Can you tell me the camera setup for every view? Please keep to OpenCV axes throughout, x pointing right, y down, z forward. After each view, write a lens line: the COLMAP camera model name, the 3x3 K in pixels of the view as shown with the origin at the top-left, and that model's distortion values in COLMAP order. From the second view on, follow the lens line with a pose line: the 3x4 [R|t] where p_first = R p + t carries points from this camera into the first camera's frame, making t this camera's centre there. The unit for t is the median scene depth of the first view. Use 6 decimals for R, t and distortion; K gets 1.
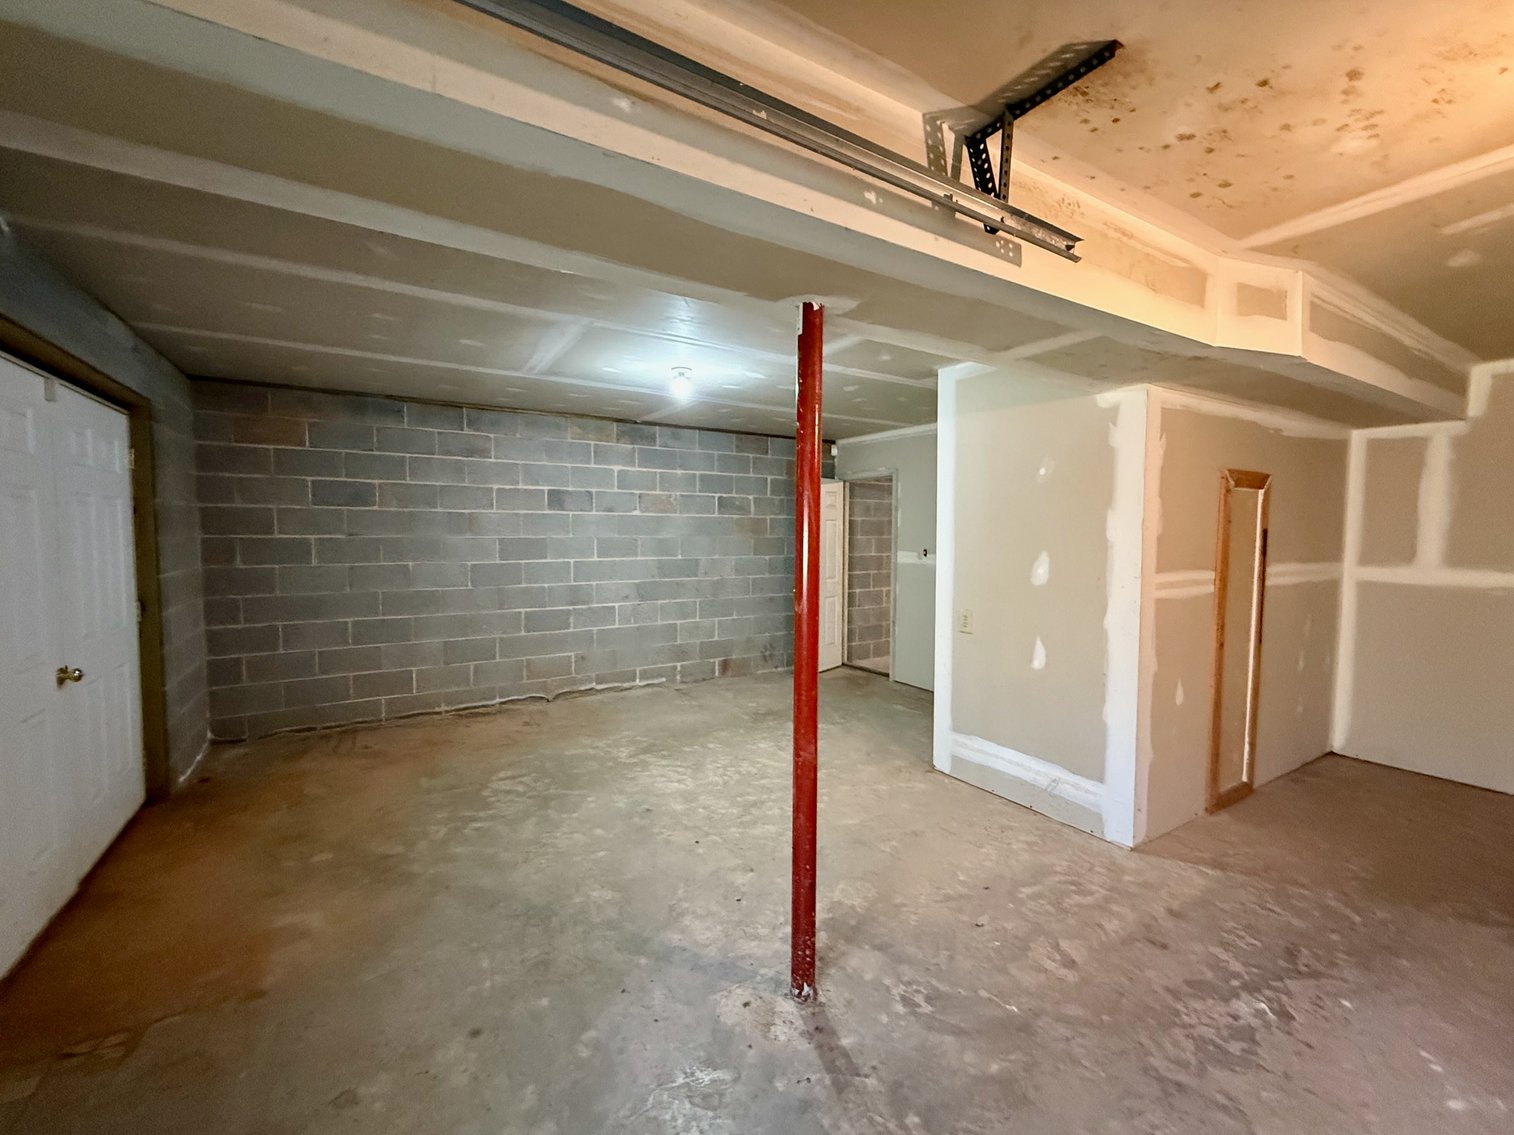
lens RADIAL K [[602.8, 0, 754.2], [0, 602.8, 569.4], [0, 0, 1]] dist [-0.000048, 0.000457]
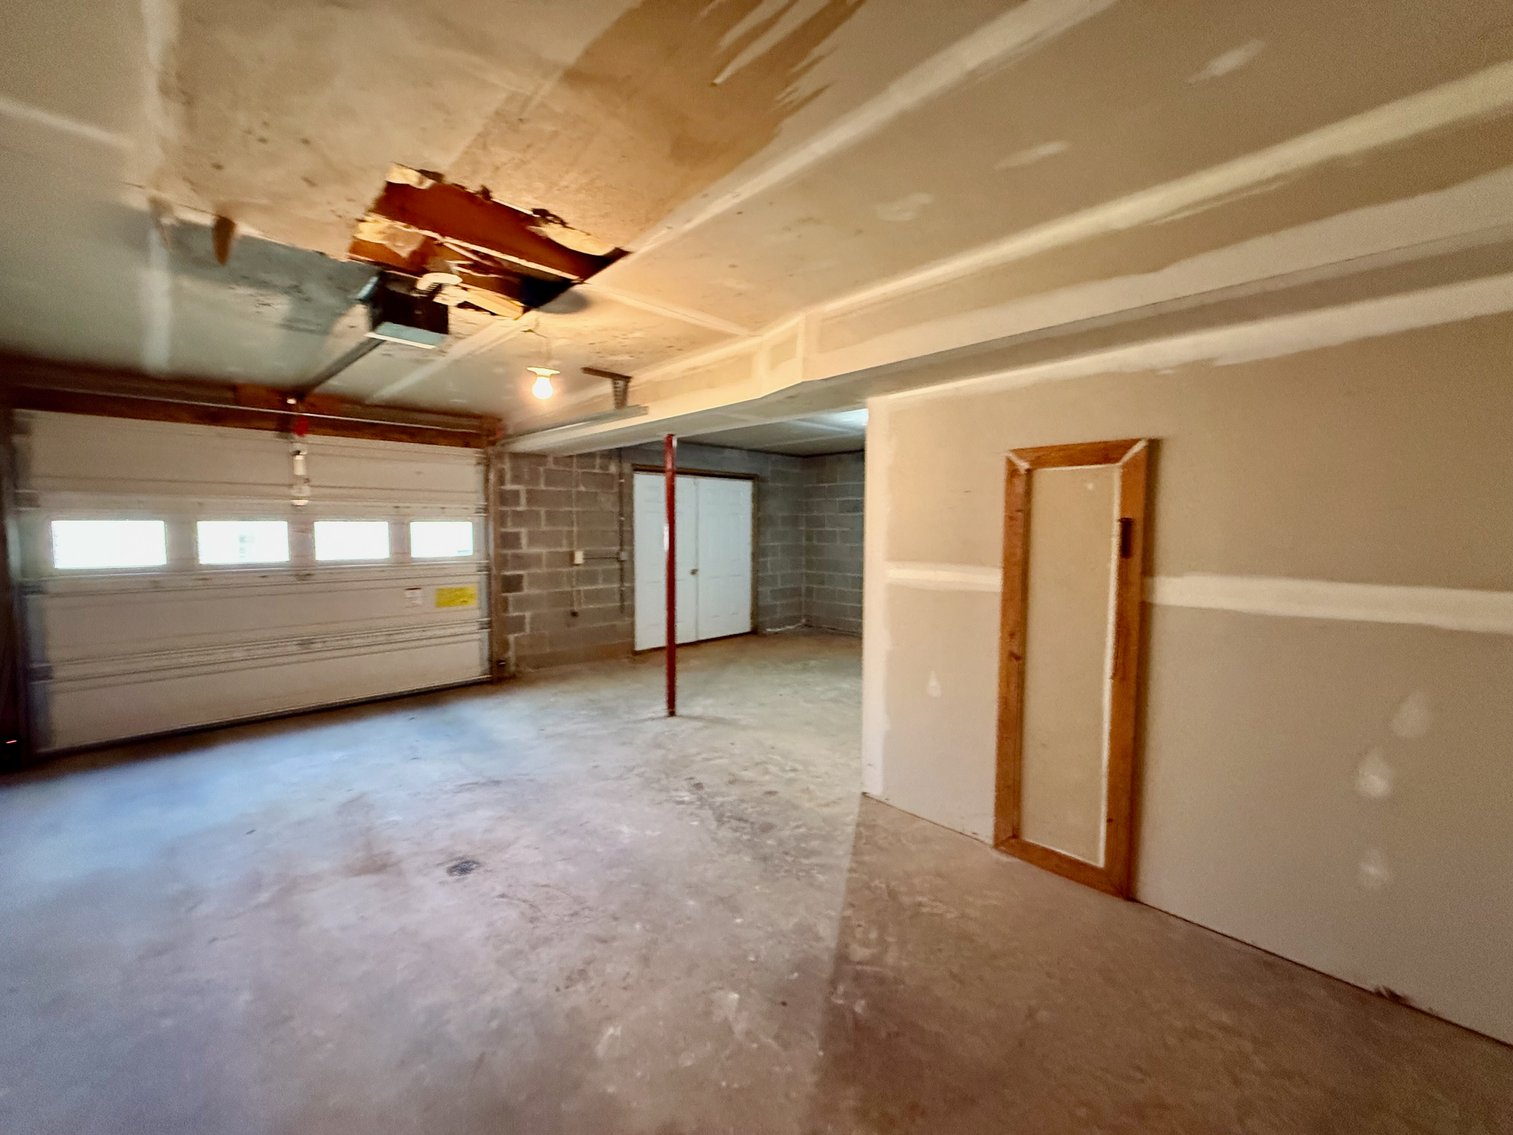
lens RADIAL K [[602.4, 0, 753.7], [0, 602.4, 569.4], [0, 0, 1]] dist [-0.000048, 0.000457]
pose [[0.206003, 0.054416, -0.977037, 2.149975], [-0.032739, 0.998277, 0.048696, -0.019185], [0.978004, 0.021956, 0.207429, 0.691706]]
